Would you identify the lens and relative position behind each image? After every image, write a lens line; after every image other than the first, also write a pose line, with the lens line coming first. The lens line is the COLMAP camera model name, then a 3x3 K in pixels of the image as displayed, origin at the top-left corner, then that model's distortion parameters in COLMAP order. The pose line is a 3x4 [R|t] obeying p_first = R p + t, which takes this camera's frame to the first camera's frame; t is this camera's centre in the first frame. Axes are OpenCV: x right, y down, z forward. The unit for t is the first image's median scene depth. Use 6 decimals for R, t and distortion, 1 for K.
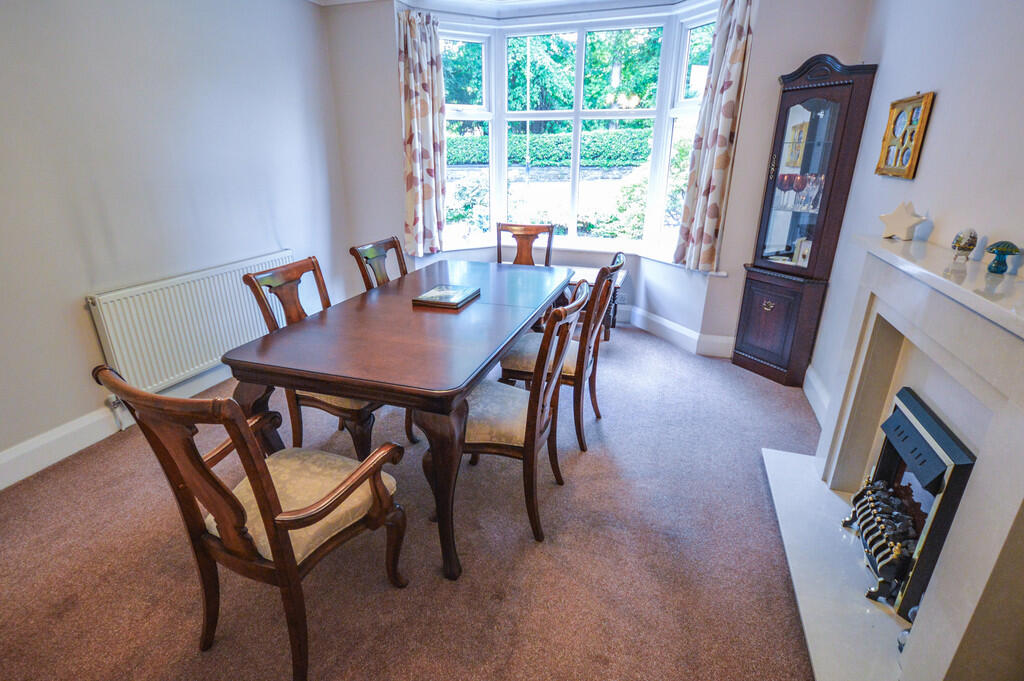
lens RADIAL K [[510.0, 0, 512.0], [0, 510.0, 340.5], [0, 0, 1]] dist [0.001283, 0.000907]
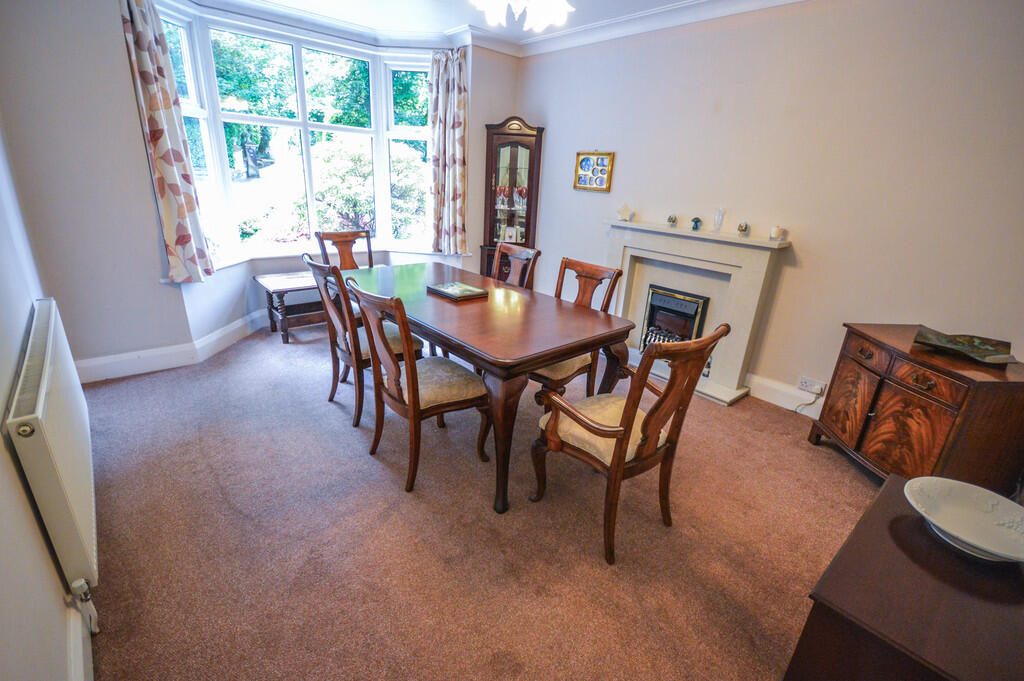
lens RADIAL K [[450.8, 0, 512.0], [0, 450.8, 340.5], [0, 0, 1]] dist [0.001106, 0.000210]
pose [[0.495714, -0.274591, 0.823935, -0.639412], [0.247986, 0.953958, 0.168724, -0.082213], [-0.832329, 0.120686, 0.540984, 0.224527]]
